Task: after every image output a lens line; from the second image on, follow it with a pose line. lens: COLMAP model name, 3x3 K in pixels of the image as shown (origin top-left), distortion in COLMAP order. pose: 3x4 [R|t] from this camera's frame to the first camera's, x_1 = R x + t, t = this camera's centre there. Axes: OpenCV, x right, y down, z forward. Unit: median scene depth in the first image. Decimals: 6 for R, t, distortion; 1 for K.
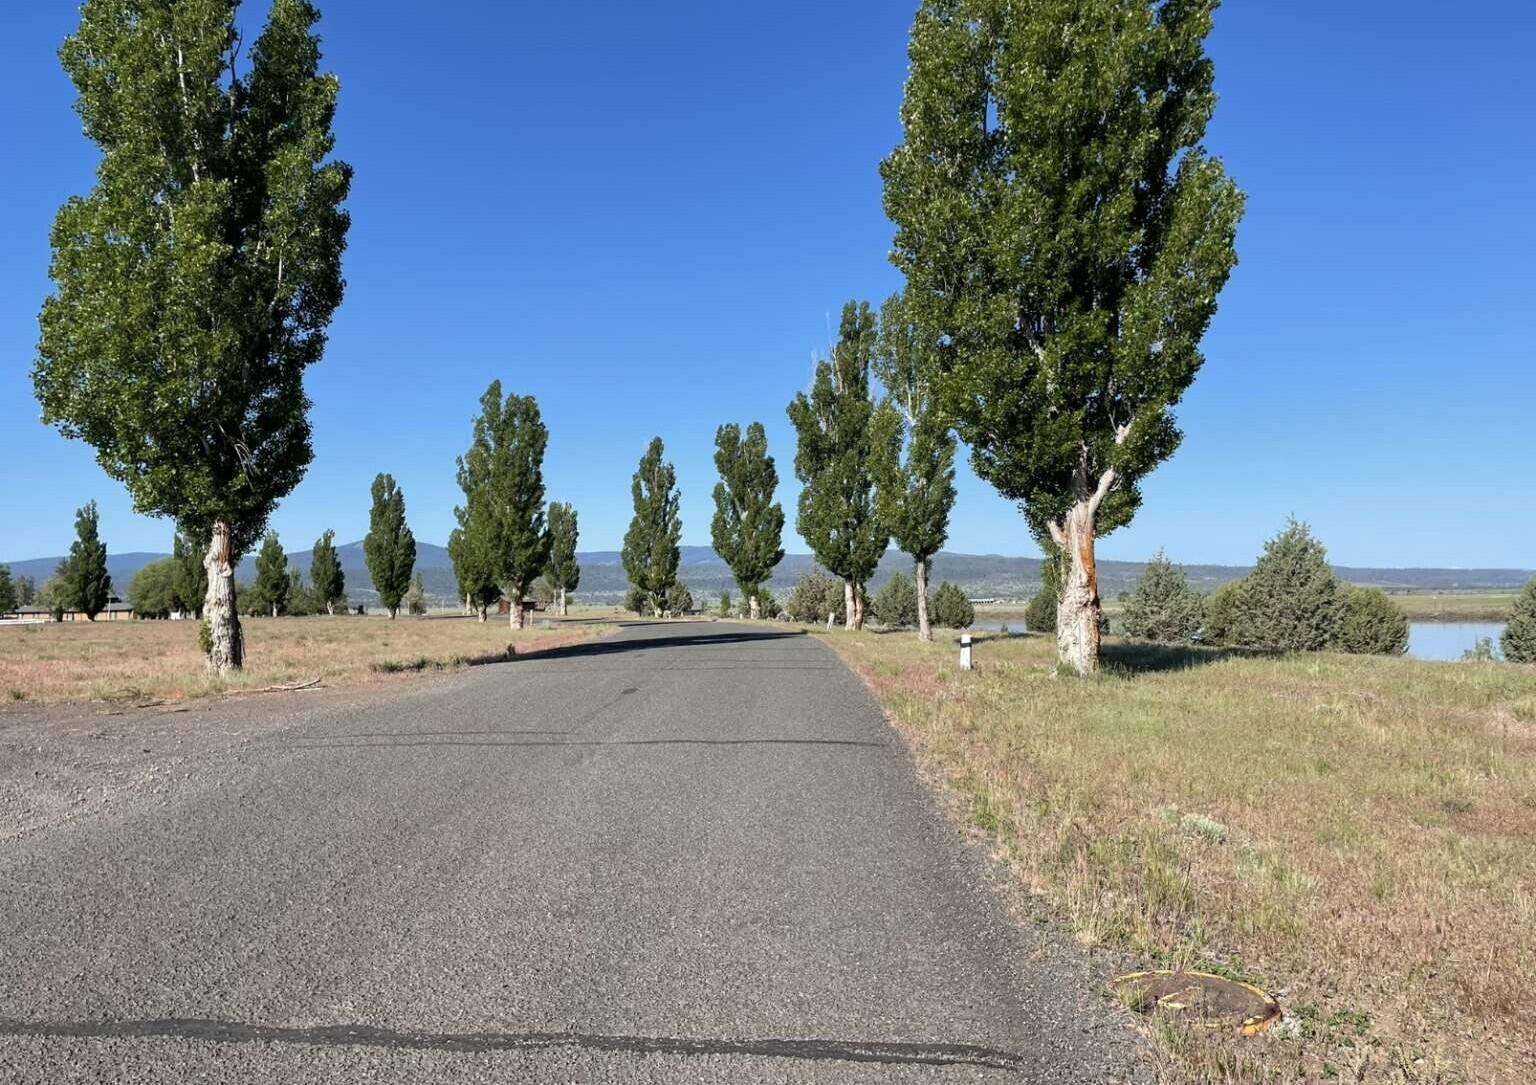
lens RADIAL K [[1161.0, 0, 768.0], [0, 1161.0, 513.0], [0, 0, 1]] dist [0.062213, -0.074946]
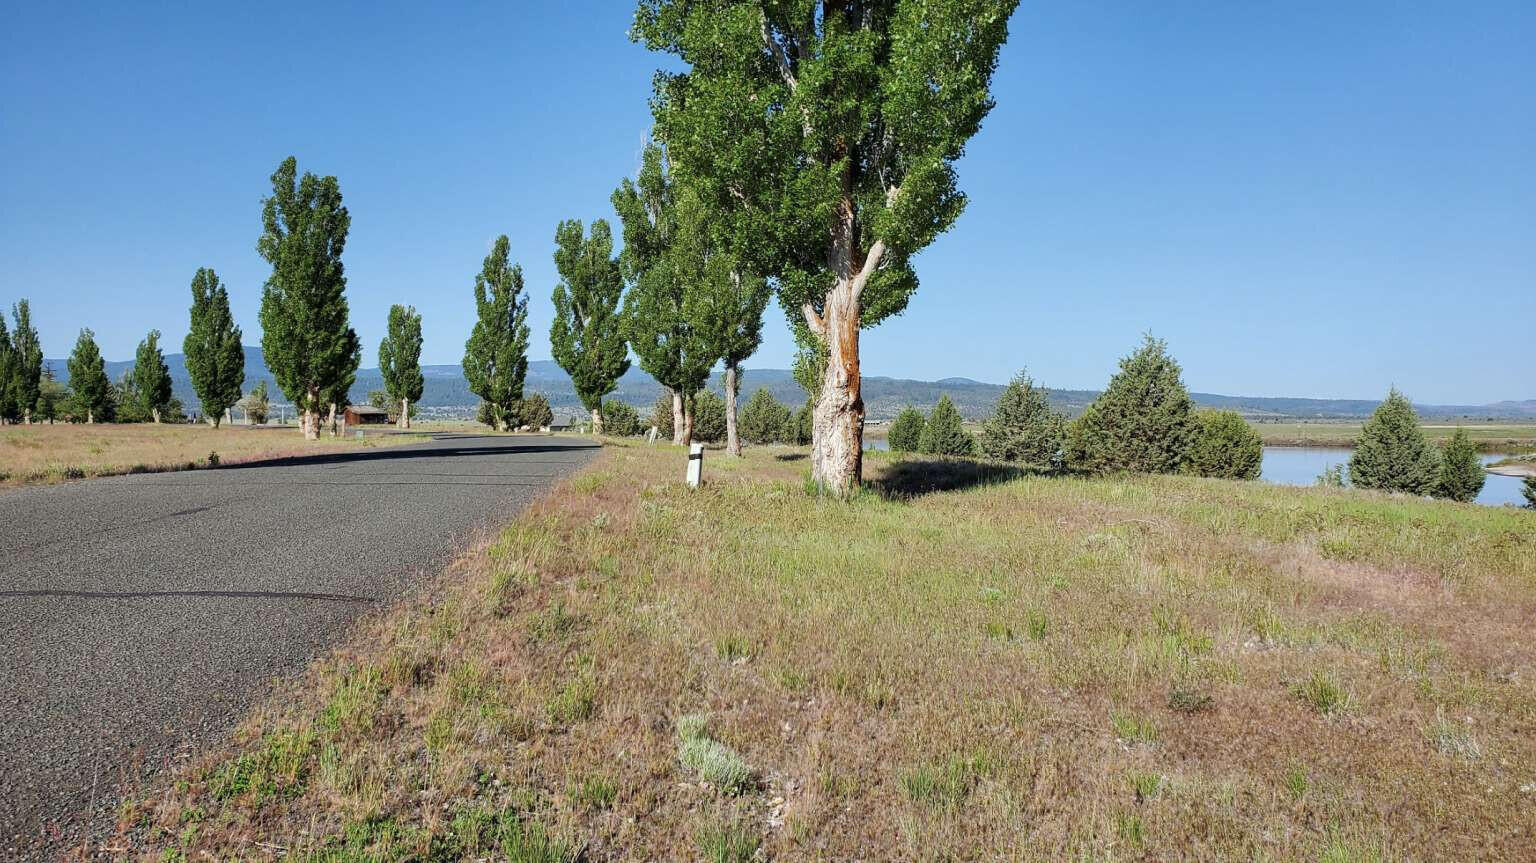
lens RADIAL K [[1152.1, 0, 789.6], [0, 1152.1, 429.7], [0, 0, 1]] dist [0.042902, -0.003650]
pose [[0.995393, 0.017177, 0.094331, 0.063152], [-0.024815, 0.996454, 0.080400, 0.011654], [-0.092616, -0.082371, 0.992289, 0.082806]]
